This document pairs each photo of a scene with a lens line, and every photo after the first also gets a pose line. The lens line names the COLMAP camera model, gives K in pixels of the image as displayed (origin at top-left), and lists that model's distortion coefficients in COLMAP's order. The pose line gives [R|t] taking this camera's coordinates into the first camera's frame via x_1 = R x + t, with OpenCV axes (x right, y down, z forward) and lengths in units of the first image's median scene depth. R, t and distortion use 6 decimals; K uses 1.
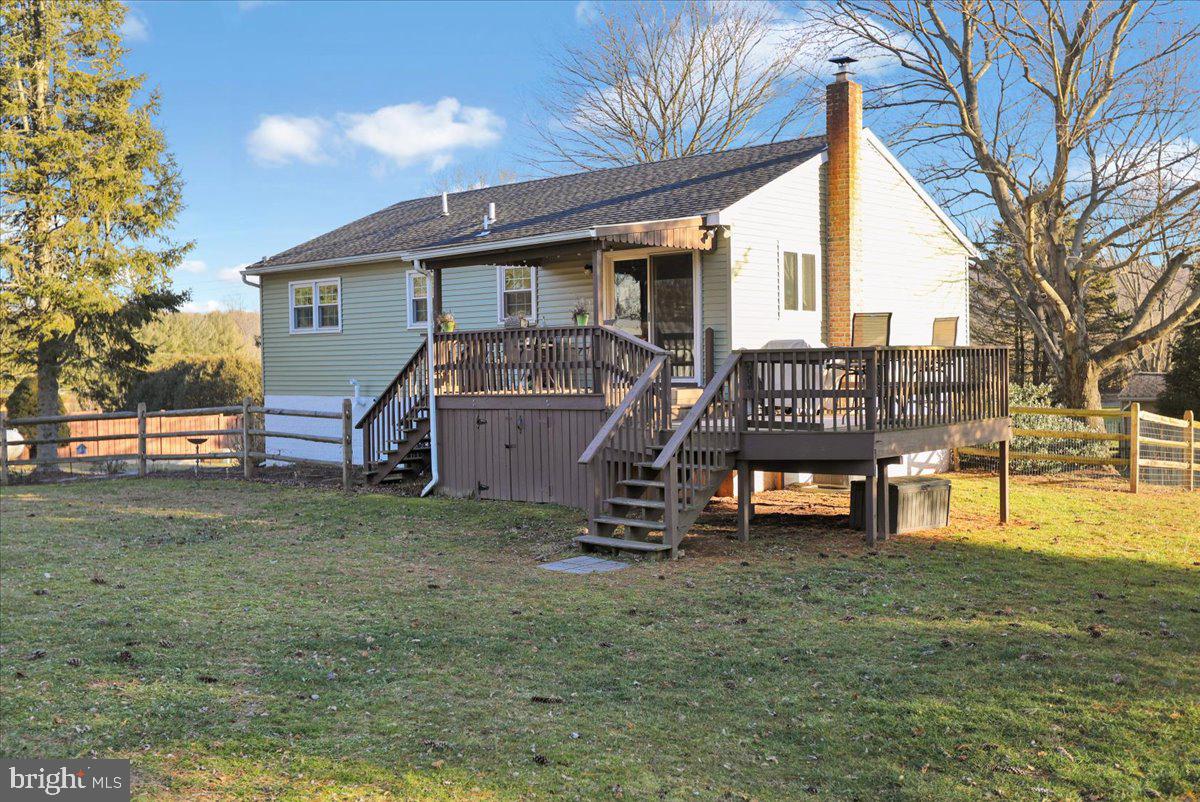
lens RADIAL K [[1087.3, 0, 598.4], [0, 1087.3, 392.1], [0, 0, 1]] dist [-0.062788, -0.001127]
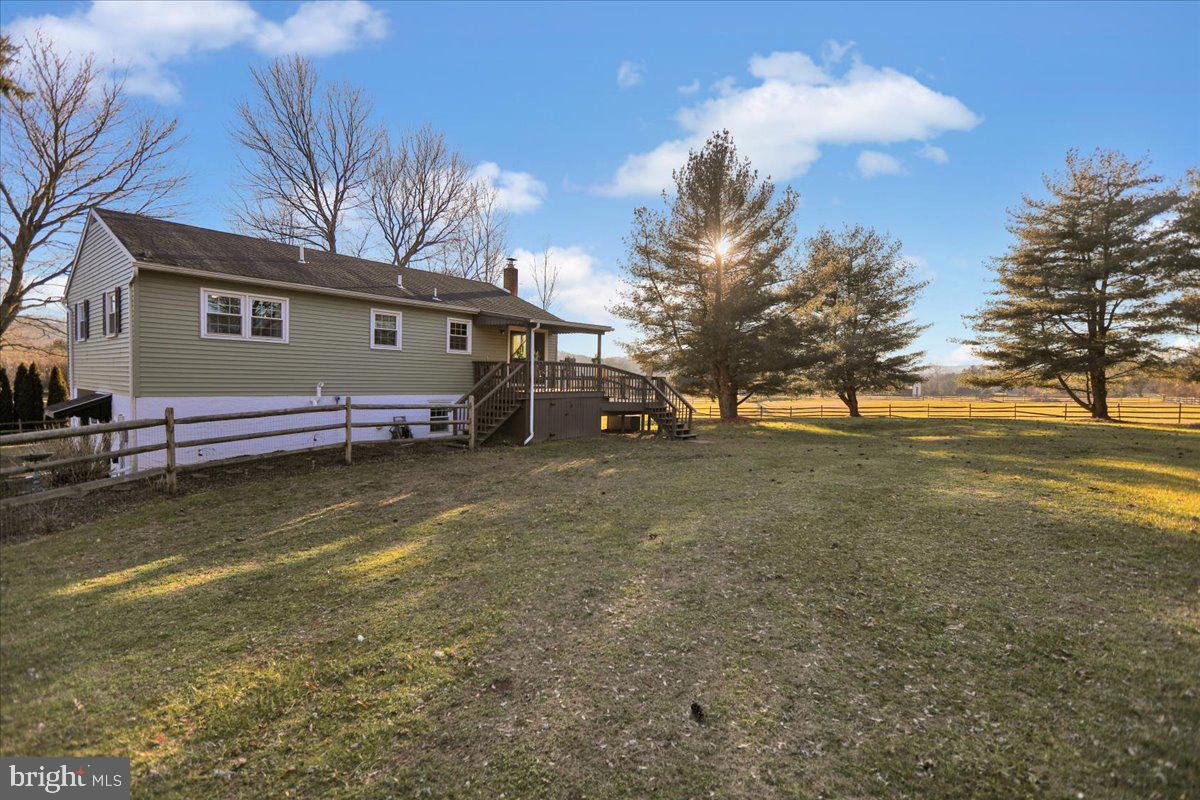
lens RADIAL K [[548.9, 0, 590.5], [0, 548.9, 396.2], [0, 0, 1]] dist [0.004402, 0.000166]
pose [[0.016262, -0.016246, 0.999736, -0.954285], [0.003414, 0.999863, 0.016193, -0.005506], [-0.999862, 0.003150, 0.016315, 0.726524]]
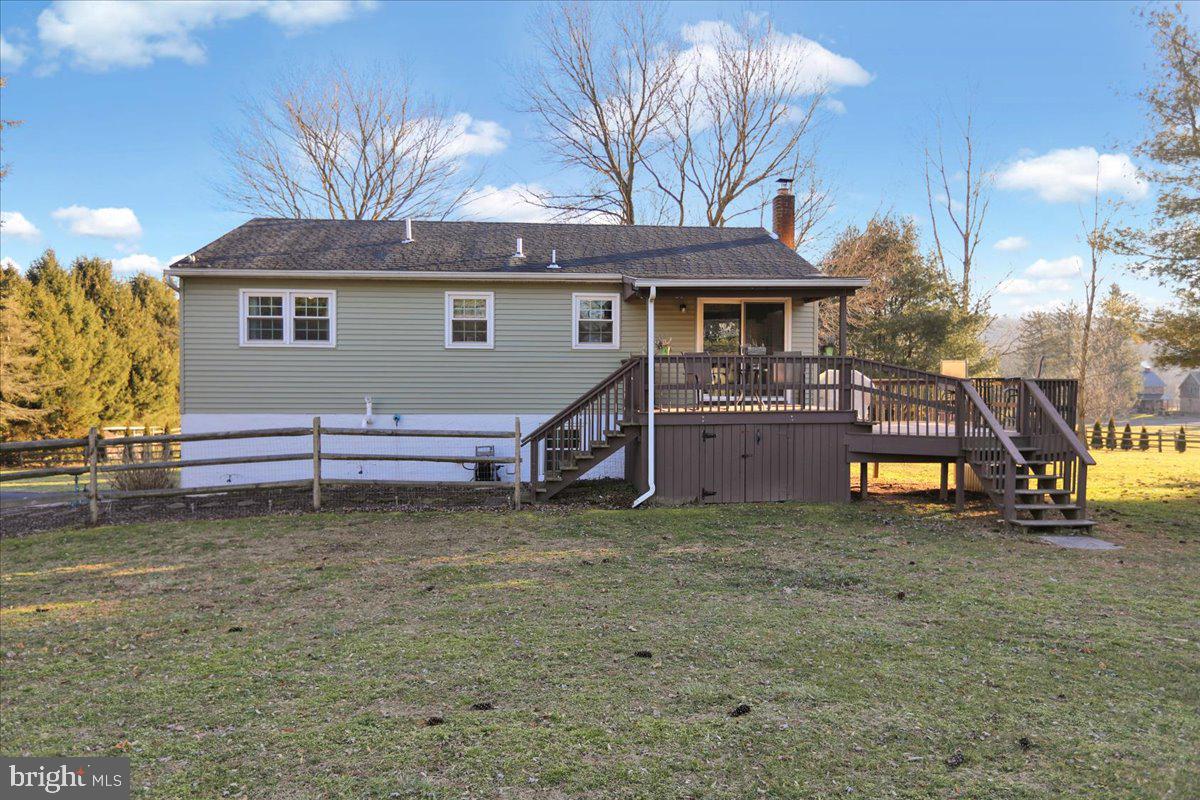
lens RADIAL K [[738.8, 0, 596.8], [0, 738.8, 401.6], [0, 0, 1]] dist [0.007941, -0.000018]
pose [[0.739433, 0.002563, 0.673225, -0.566928], [0.003591, 0.999964, -0.007751, -0.002048], [-0.673220, 0.008149, 0.739397, 0.404791]]
